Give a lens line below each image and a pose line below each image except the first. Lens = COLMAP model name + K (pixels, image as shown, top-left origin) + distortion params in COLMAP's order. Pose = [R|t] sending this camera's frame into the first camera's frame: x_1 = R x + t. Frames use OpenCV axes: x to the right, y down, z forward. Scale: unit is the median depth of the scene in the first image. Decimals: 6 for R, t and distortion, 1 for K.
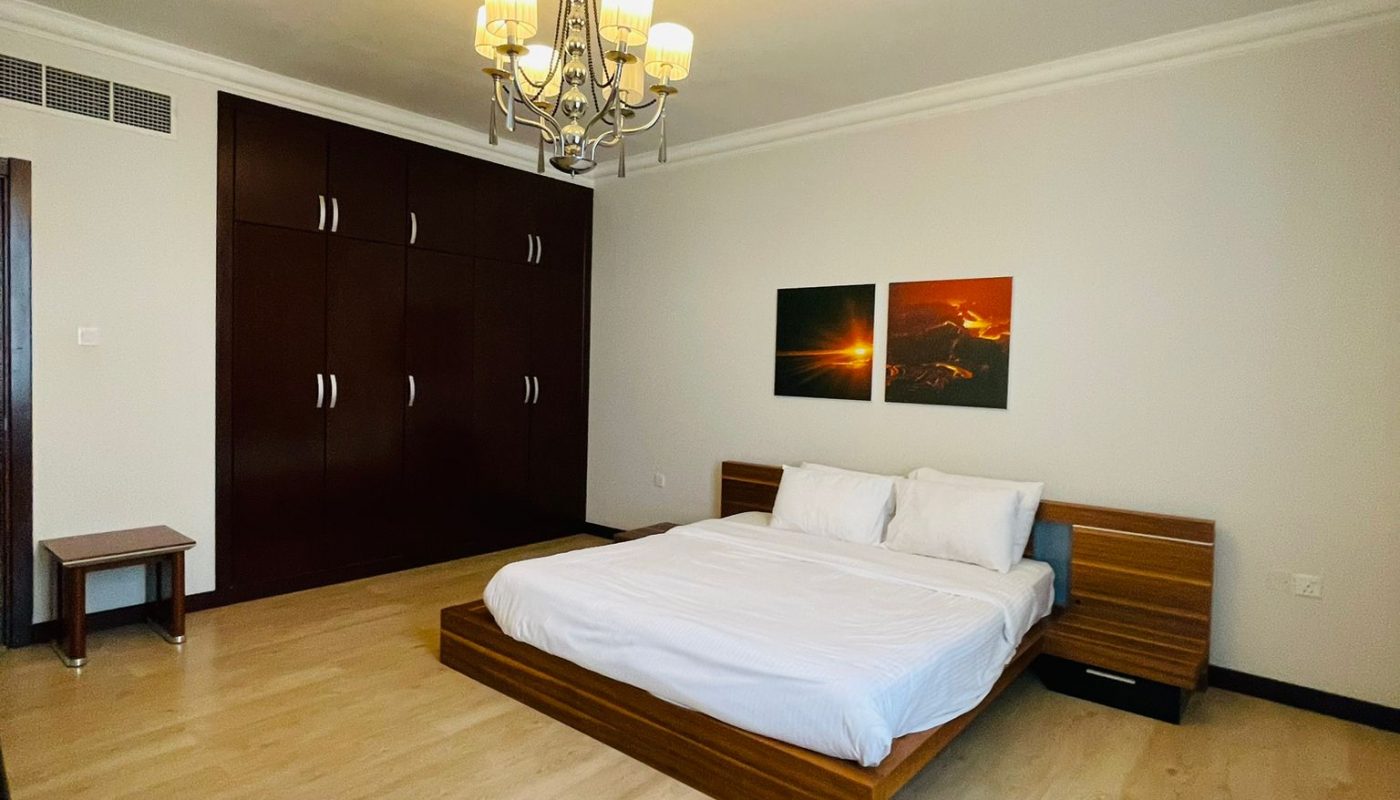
lens RADIAL K [[752.8, 0, 703.7], [0, 752.8, 399.4], [0, 0, 1]] dist [-0.002783, -0.000732]
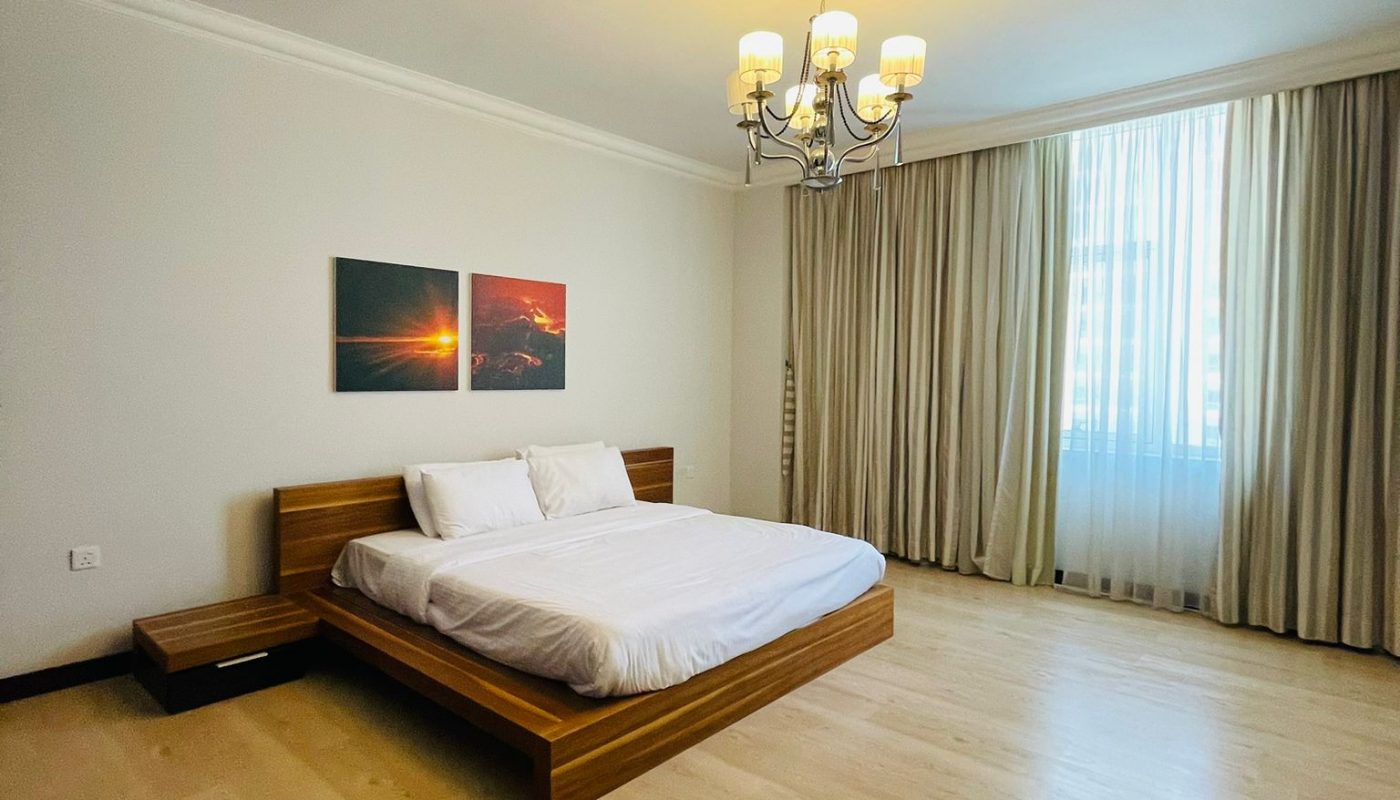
lens RADIAL K [[752.8, 0, 703.1], [0, 752.8, 394.8], [0, 0, 1]] dist [-0.002783, -0.000732]
pose [[0.024375, -0.060717, 0.997857, -0.798046], [0.032126, 0.997686, 0.059922, -0.043482], [-0.999187, 0.030597, 0.026269, 0.692568]]
